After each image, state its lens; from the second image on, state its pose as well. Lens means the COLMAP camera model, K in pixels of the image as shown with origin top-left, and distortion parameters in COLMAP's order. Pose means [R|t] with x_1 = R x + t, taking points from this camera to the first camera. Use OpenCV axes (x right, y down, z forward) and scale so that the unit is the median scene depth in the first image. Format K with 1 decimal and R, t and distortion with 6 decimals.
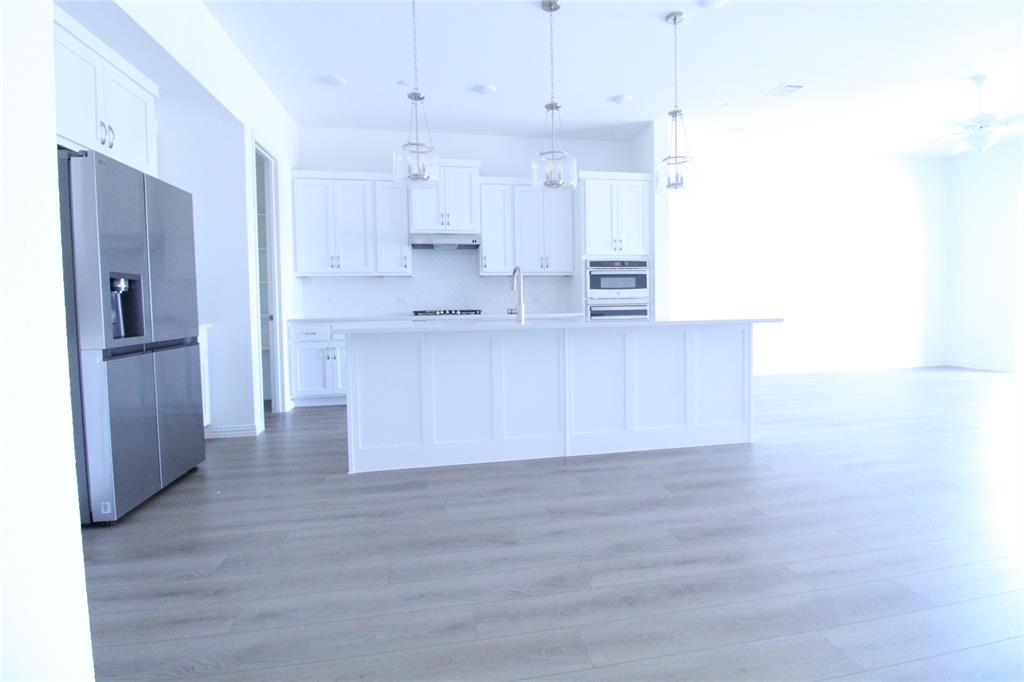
lens RADIAL K [[474.1, 0, 522.4], [0, 474.1, 322.0], [0, 0, 1]] dist [0.009488, -0.018334]
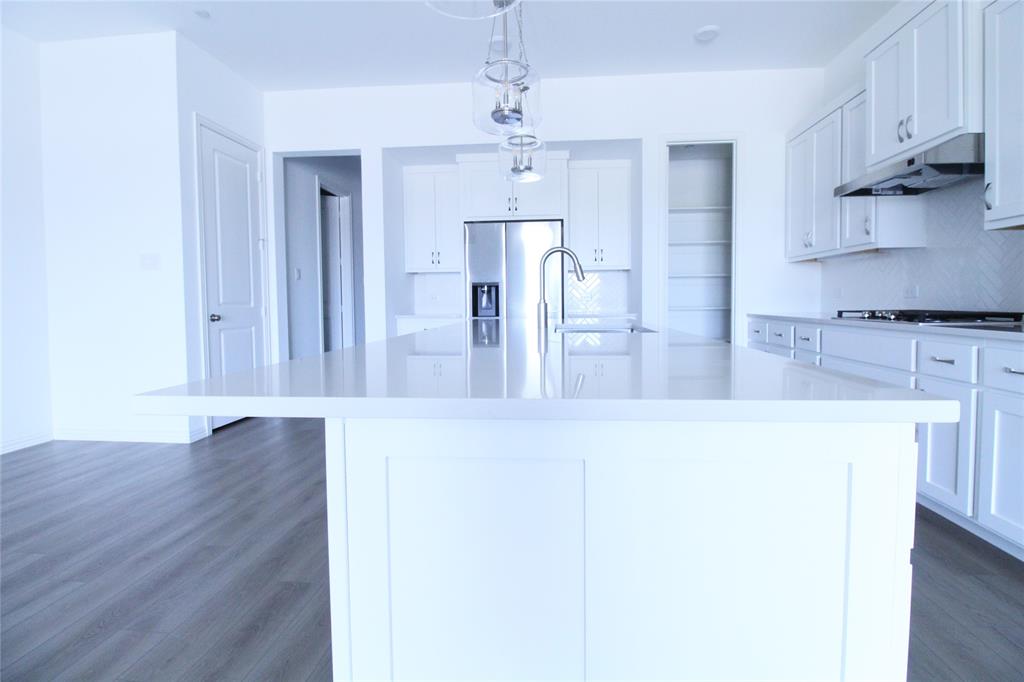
lens RADIAL K [[474.1, 0, 522.4], [0, 474.1, 322.0], [0, 0, 1]] dist [0.009488, -0.018334]
pose [[-0.255789, 0.067513, -0.964372, 0.410095], [-0.022284, 0.996882, 0.075700, -0.040826], [0.966476, 0.040853, -0.253487, 0.702637]]
